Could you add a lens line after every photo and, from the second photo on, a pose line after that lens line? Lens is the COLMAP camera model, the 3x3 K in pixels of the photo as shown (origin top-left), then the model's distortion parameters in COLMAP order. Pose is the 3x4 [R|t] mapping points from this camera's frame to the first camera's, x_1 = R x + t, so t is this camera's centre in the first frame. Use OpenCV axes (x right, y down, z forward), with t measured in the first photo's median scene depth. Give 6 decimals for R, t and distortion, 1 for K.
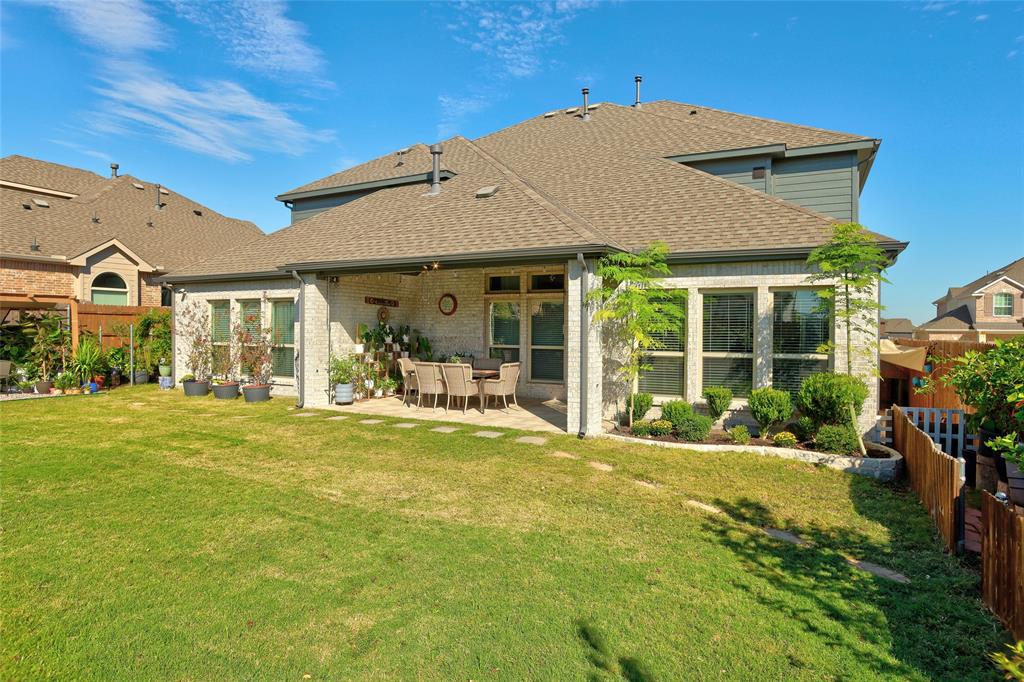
lens RADIAL K [[580.3, 0, 510.5], [0, 580.3, 337.5], [0, 0, 1]] dist [-0.040886, 0.019412]
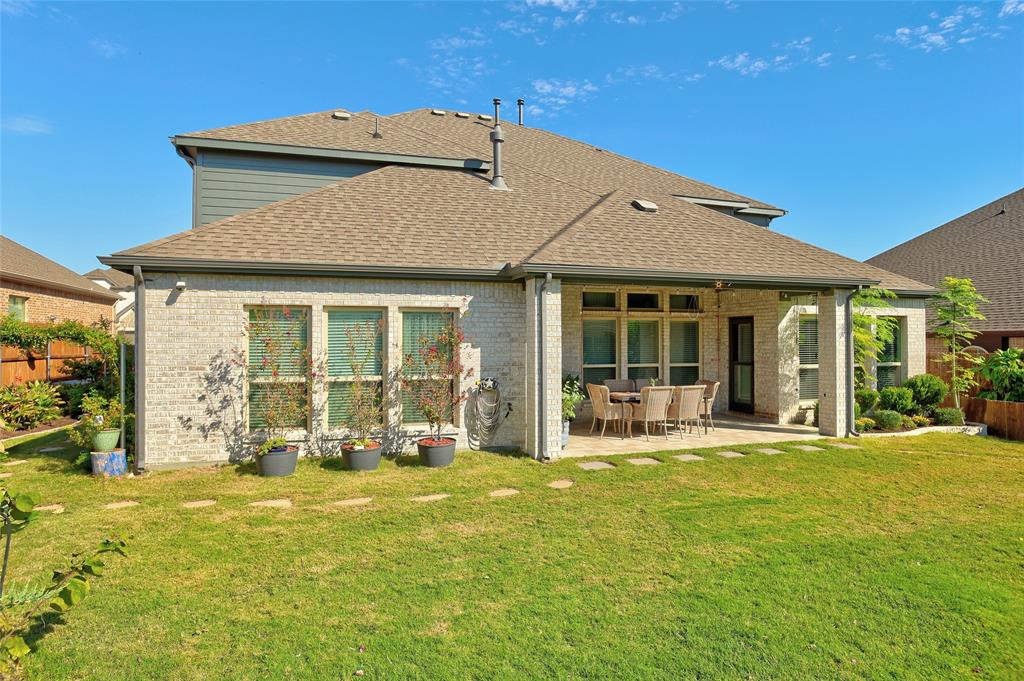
lens RADIAL K [[580.3, 0, 508.2], [0, 580.3, 340.6], [0, 0, 1]] dist [-0.040886, 0.019412]
pose [[0.699728, -0.008302, 0.714361, -0.792052], [0.018443, 0.999809, -0.006445, -0.022755], [-0.714171, 0.017684, 0.699748, 0.440609]]
